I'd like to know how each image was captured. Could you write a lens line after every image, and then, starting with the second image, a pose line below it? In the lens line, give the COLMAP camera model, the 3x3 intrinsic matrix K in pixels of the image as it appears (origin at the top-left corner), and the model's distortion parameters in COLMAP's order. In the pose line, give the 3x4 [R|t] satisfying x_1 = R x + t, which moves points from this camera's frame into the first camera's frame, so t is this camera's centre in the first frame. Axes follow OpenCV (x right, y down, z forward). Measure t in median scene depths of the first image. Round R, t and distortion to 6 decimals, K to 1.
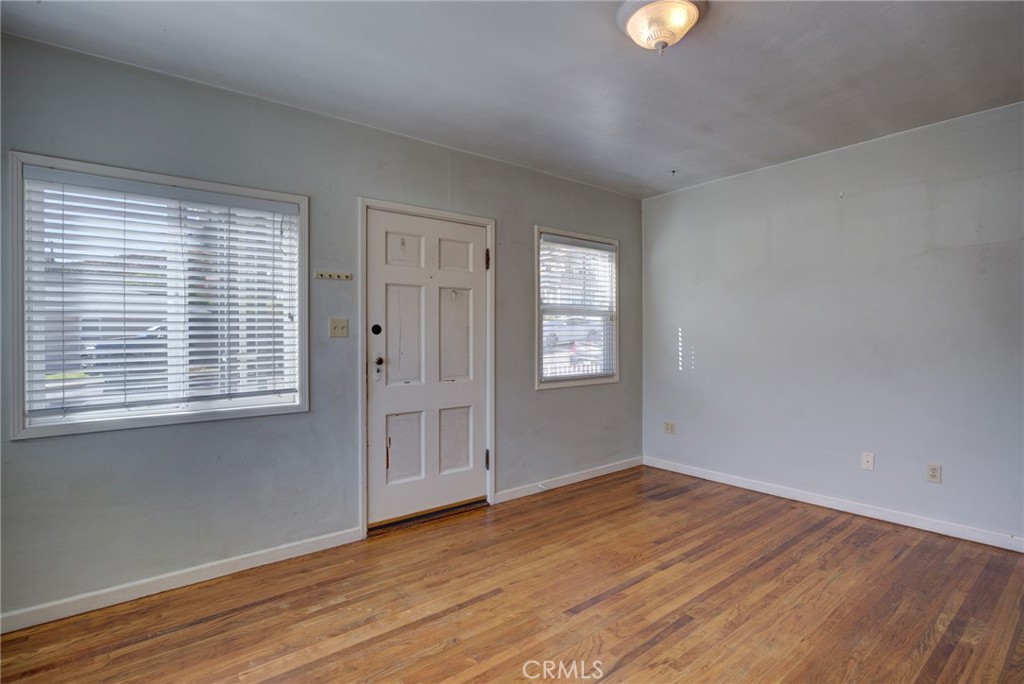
lens RADIAL K [[504.8, 0, 510.8], [0, 504.8, 341.8], [0, 0, 1]] dist [-0.019307, 0.008071]
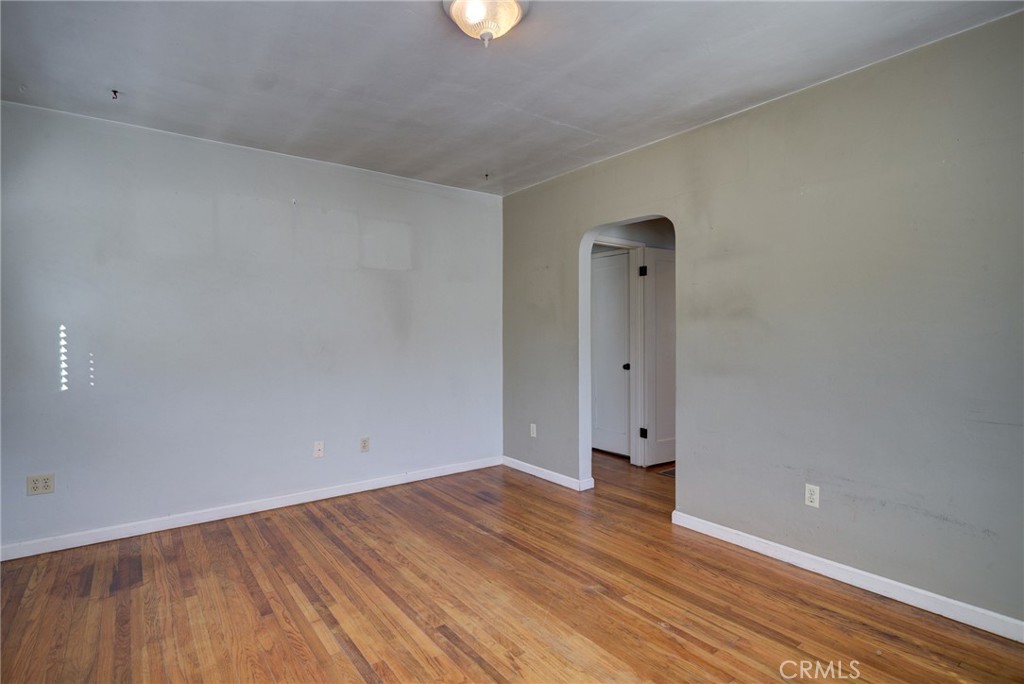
lens RADIAL K [[504.8, 0, 513.8], [0, 504.8, 343.0], [0, 0, 1]] dist [-0.019307, 0.008071]
pose [[0.022301, -0.010926, 0.999692, -0.451416], [0.014837, 0.999834, 0.010596, -0.004659], [-0.999641, 0.014596, 0.022460, 0.624463]]
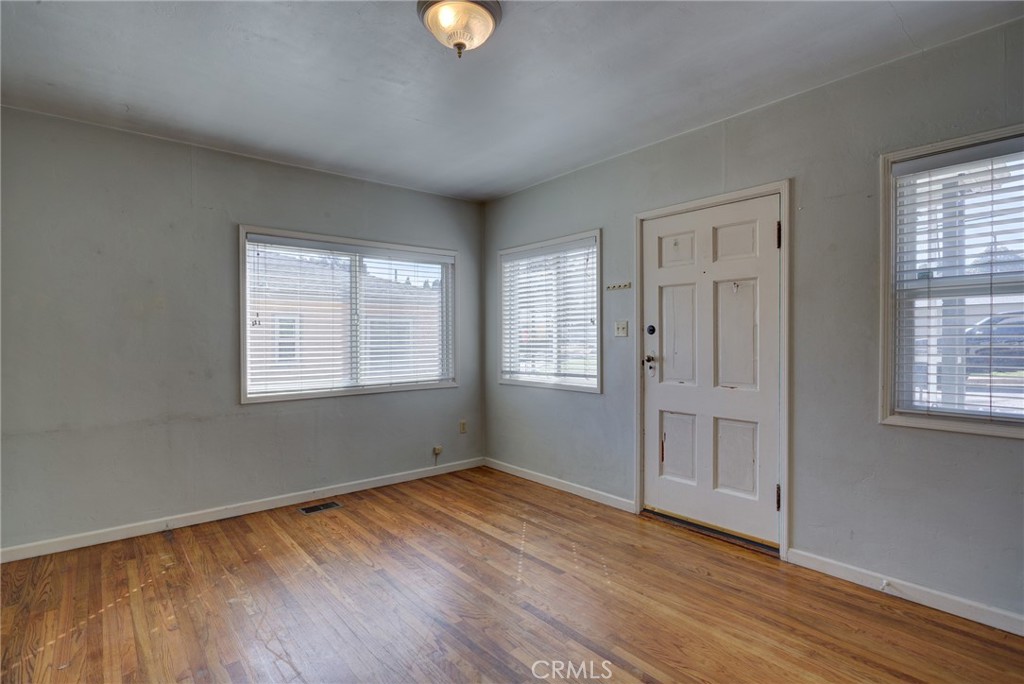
lens RADIAL K [[504.8, 0, 511.8], [0, 504.8, 340.2], [0, 0, 1]] dist [-0.019307, 0.008071]
pose [[0.021743, 0.013294, -0.999675, 0.879081], [-0.006201, 0.999894, 0.013162, -0.015637], [0.999744, 0.005912, 0.021823, 0.726794]]
